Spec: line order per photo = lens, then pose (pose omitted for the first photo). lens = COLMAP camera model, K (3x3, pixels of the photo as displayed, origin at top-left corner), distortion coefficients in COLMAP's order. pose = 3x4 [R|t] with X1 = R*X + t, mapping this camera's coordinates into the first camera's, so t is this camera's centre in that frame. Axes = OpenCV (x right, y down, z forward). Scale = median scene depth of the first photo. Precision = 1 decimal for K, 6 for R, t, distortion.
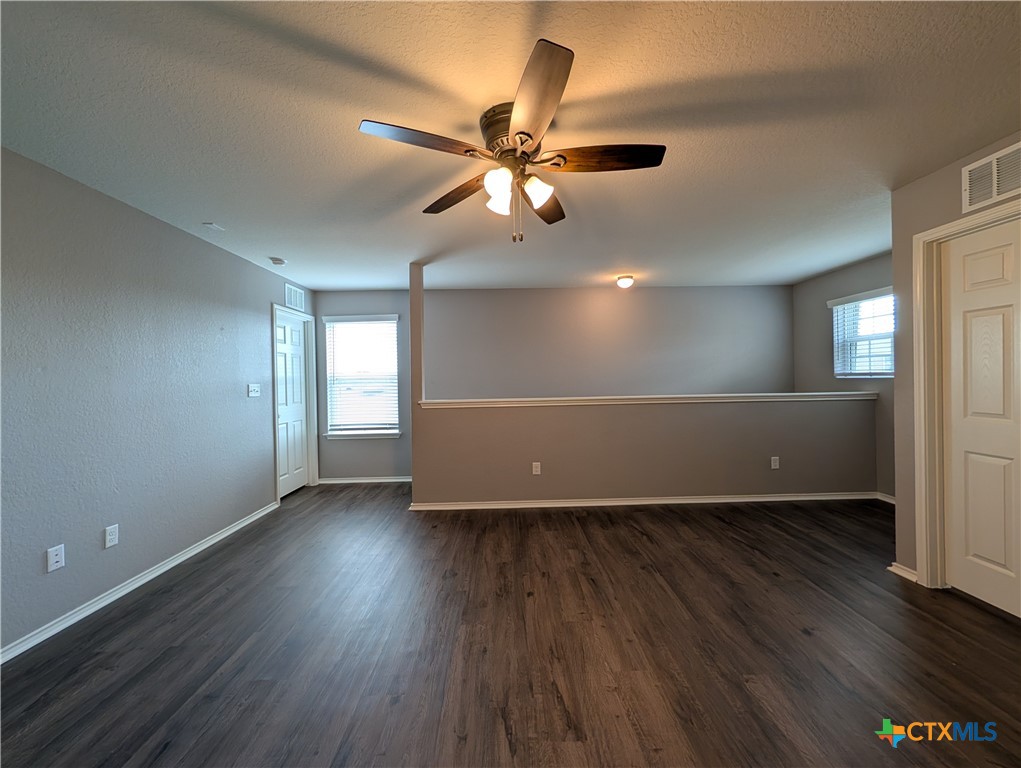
lens RADIAL K [[393.0, 0, 512.4], [0, 393.0, 380.6], [0, 0, 1]] dist [0.000507, 0.000151]
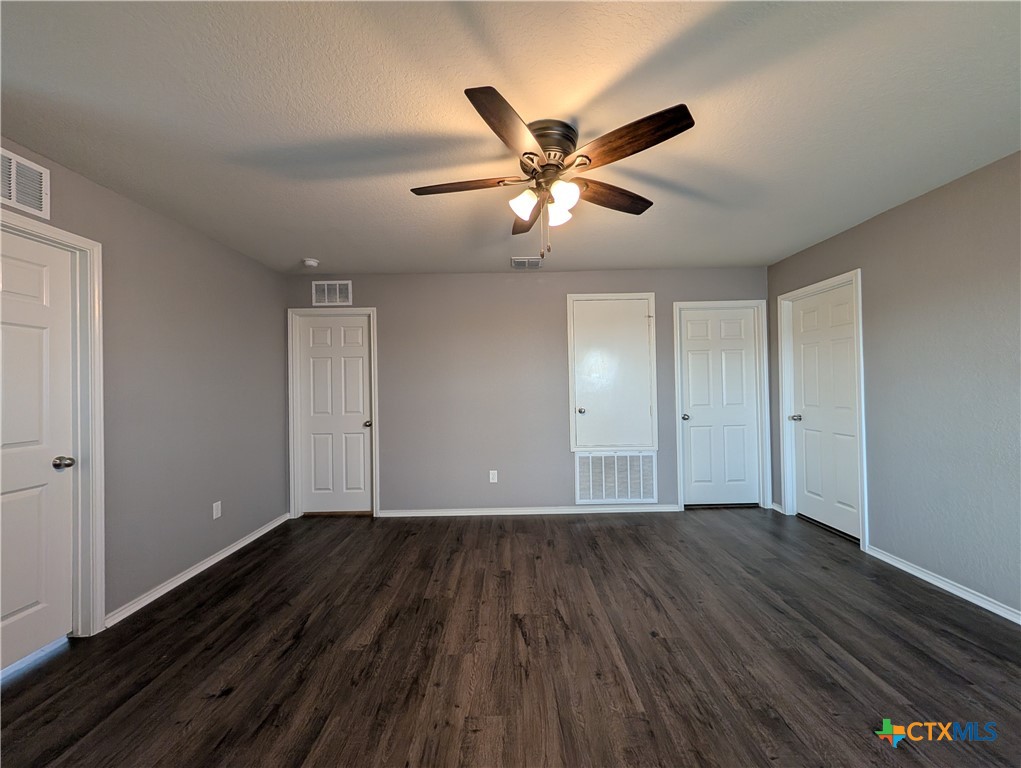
lens RADIAL K [[393.0, 0, 512.4], [0, 393.0, 380.6], [0, 0, 1]] dist [0.000507, 0.000151]
pose [[-0.999217, 0.036250, 0.015875, 0.083638], [0.036139, 0.999321, -0.007231, -0.009054], [-0.016127, -0.006652, -0.999848, 1.743150]]
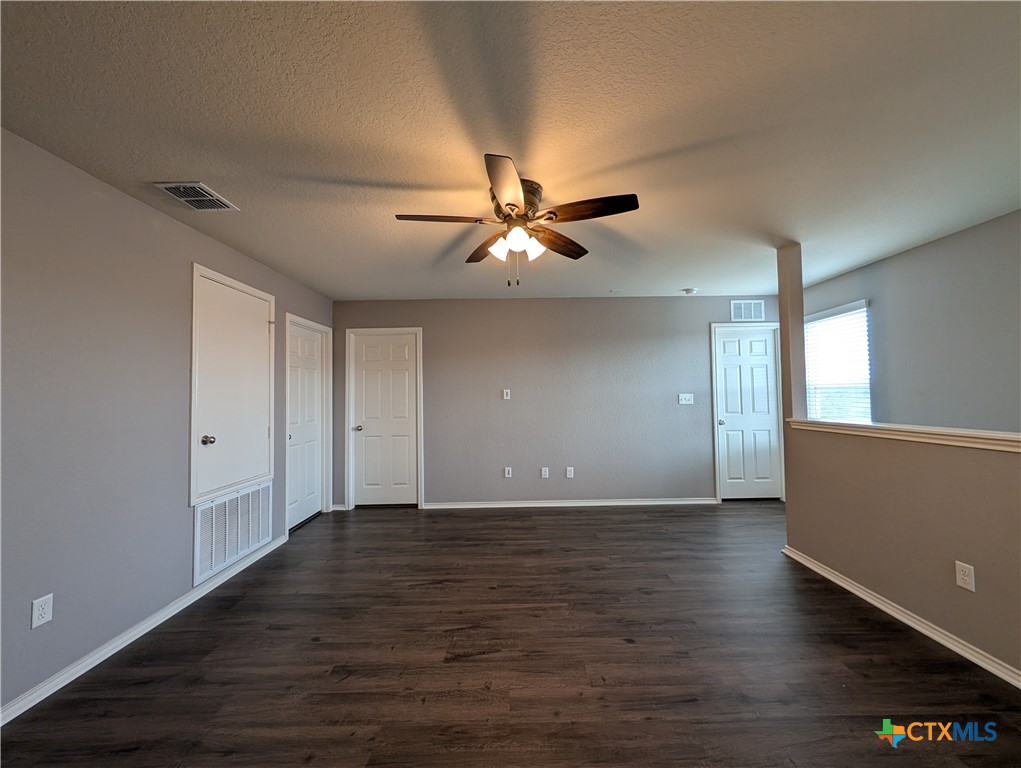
lens RADIAL K [[393.0, 0, 512.4], [0, 393.0, 380.6], [0, 0, 1]] dist [0.000507, 0.000151]
pose [[-0.015587, -0.020689, -0.999664, 1.057510], [0.009997, 0.999733, -0.020846, -0.023159], [0.999829, -0.010319, -0.015376, 0.855176]]
